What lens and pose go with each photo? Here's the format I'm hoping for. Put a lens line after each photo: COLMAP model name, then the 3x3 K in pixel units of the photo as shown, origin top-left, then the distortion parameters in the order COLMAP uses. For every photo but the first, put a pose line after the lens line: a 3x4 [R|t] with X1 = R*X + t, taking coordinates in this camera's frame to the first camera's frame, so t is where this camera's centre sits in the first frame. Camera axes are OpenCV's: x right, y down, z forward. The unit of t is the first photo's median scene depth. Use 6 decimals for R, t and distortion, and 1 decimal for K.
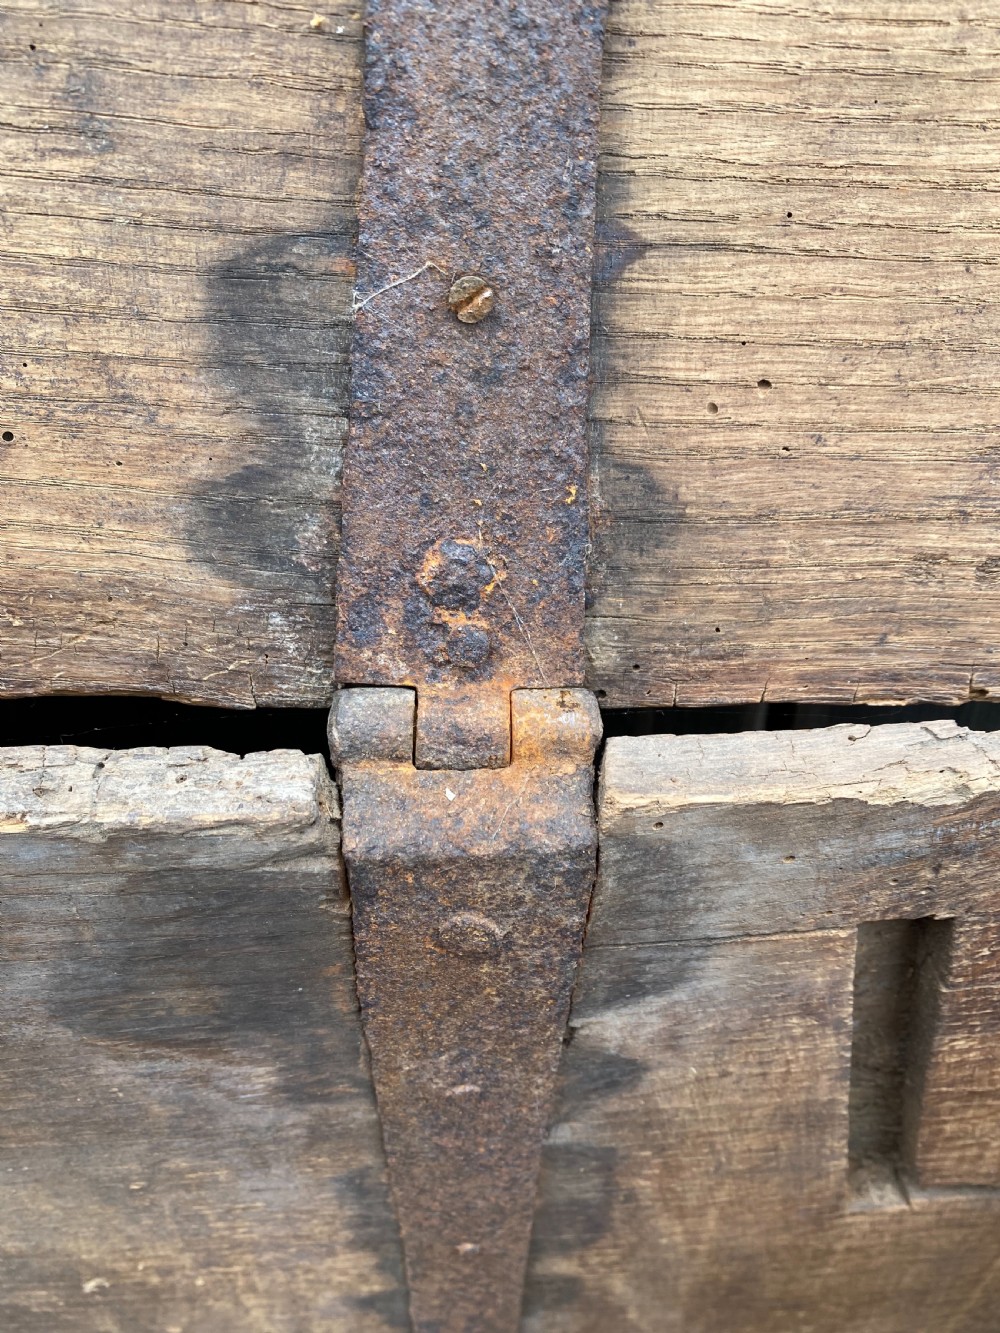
lens RADIAL K [[1025.1, 0, 504.3], [0, 1025.1, 699.0], [0, 0, 1]] dist [0.021554, -0.016194]
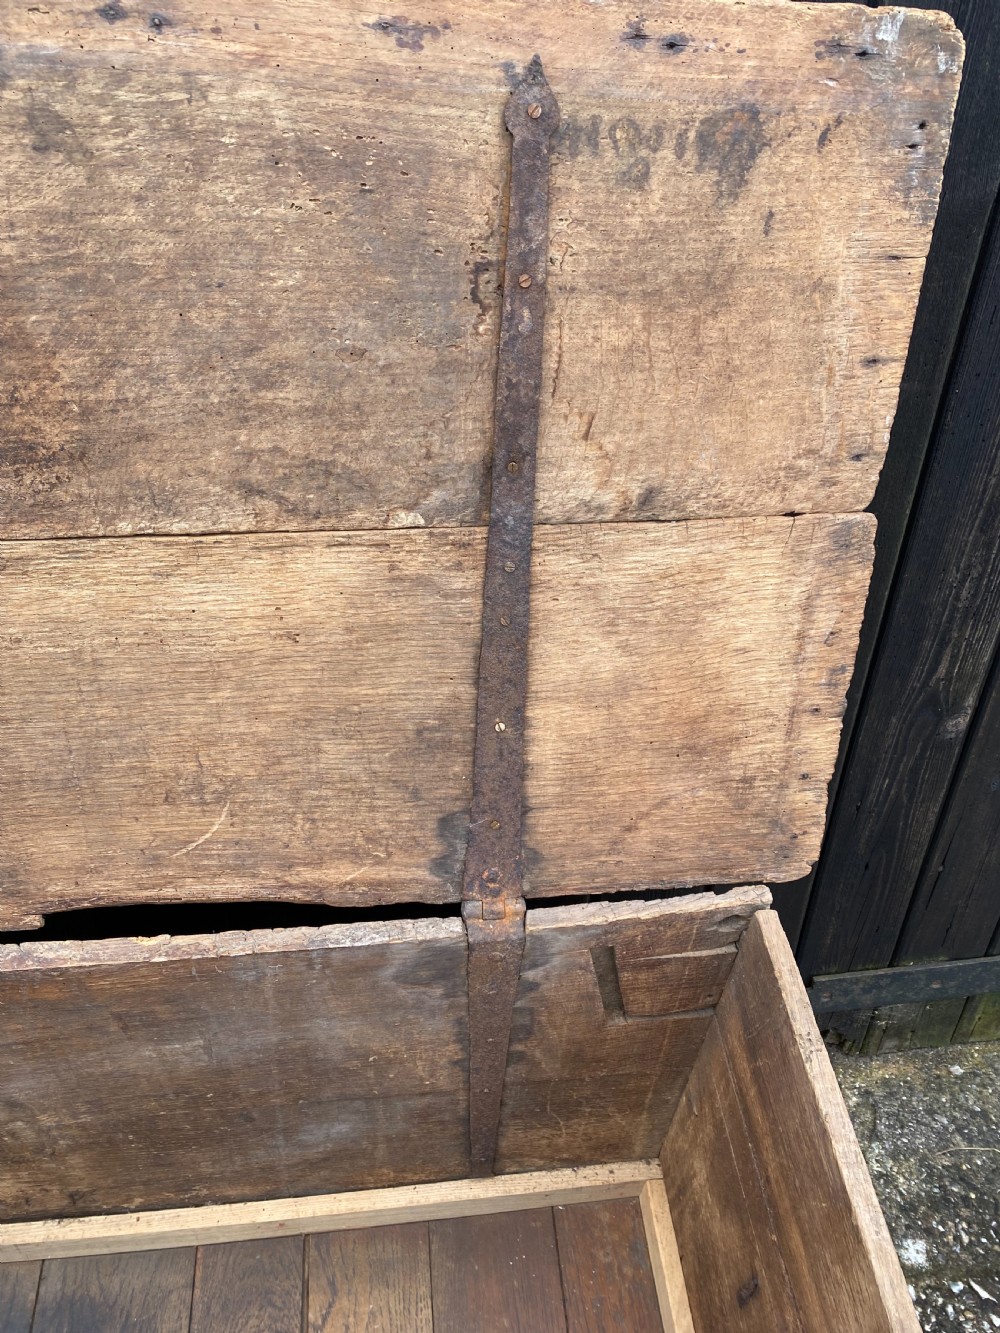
lens RADIAL K [[1025.1, 0, 513.5], [0, 1025.1, 652.2], [0, 0, 1]] dist [0.021554, -0.016194]
pose [[0.997930, -0.023326, 0.059930, -0.190004], [0.020897, 0.998947, 0.040850, -1.231172], [-0.060819, -0.039513, 0.997366, -3.277061]]
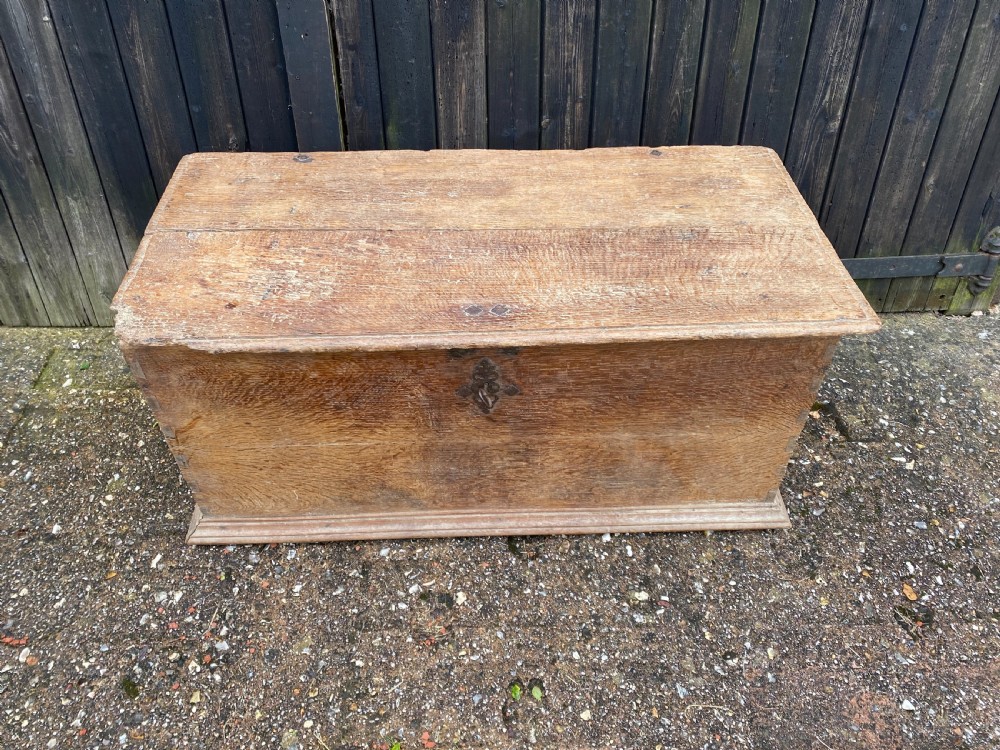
lens RADIAL K [[769.0, 0, 500.0], [0, 769.0, 375.4], [0, 0, 1]] dist [0.021554, -0.016194]
pose [[0.999377, -0.005388, -0.034871, -1.554295], [0.007283, 0.998490, 0.054442, 2.118922], [0.034525, -0.054662, 0.997908, -8.399524]]
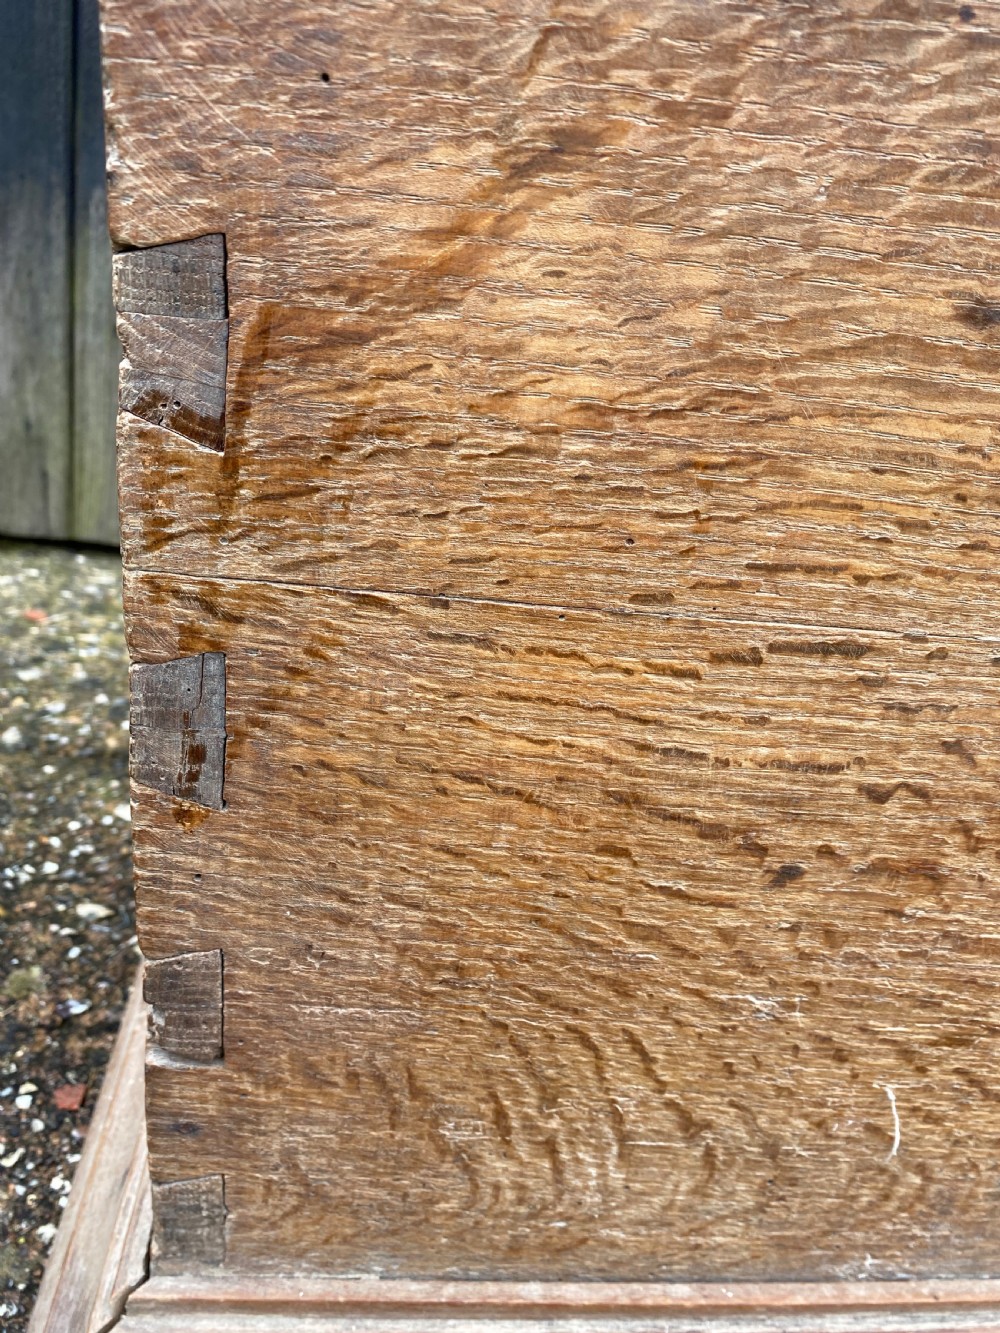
lens RADIAL K [[1025.1, 0, 495.2], [0, 1025.1, 660.5], [0, 0, 1]] dist [0.021554, -0.016194]
pose [[0.994696, 0.070728, 0.074680, -4.881856], [-0.048819, 0.963706, -0.262464, 3.638779], [-0.090533, 0.257426, 0.962048, -1.766763]]
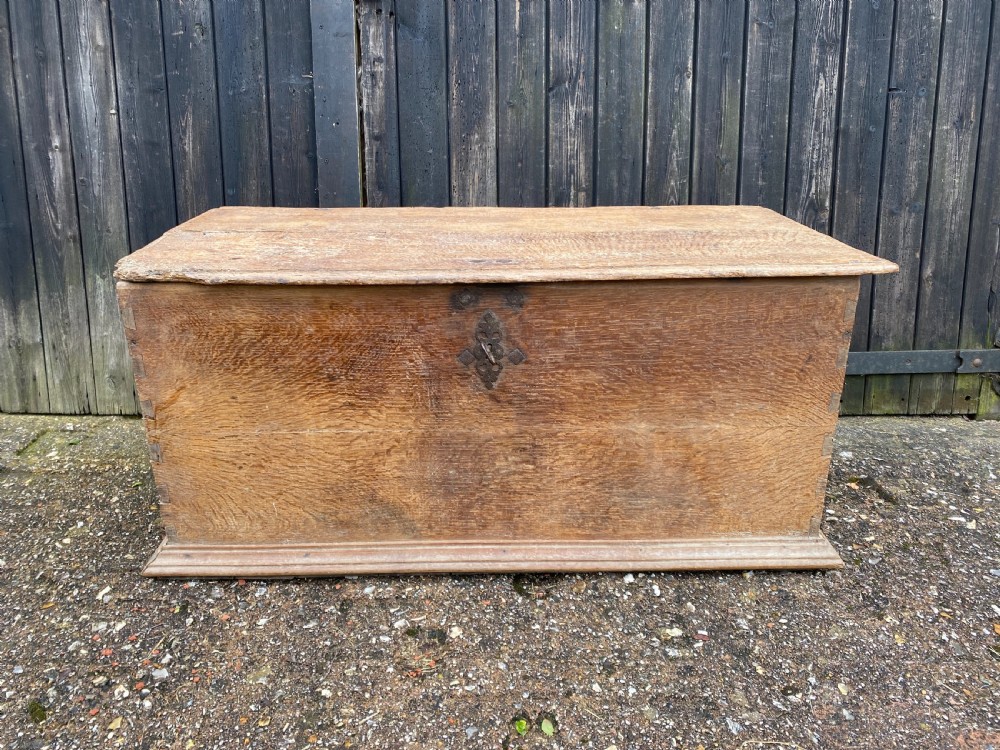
lens RADIAL K [[769.0, 0, 497.1], [0, 769.0, 370.4], [0, 0, 1]] dist [0.021554, -0.016194]
pose [[0.998393, -0.014097, -0.054886, -1.495938], [-0.006148, 0.935900, -0.352213, 5.250482], [0.056333, 0.351984, 0.934309, -7.497284]]
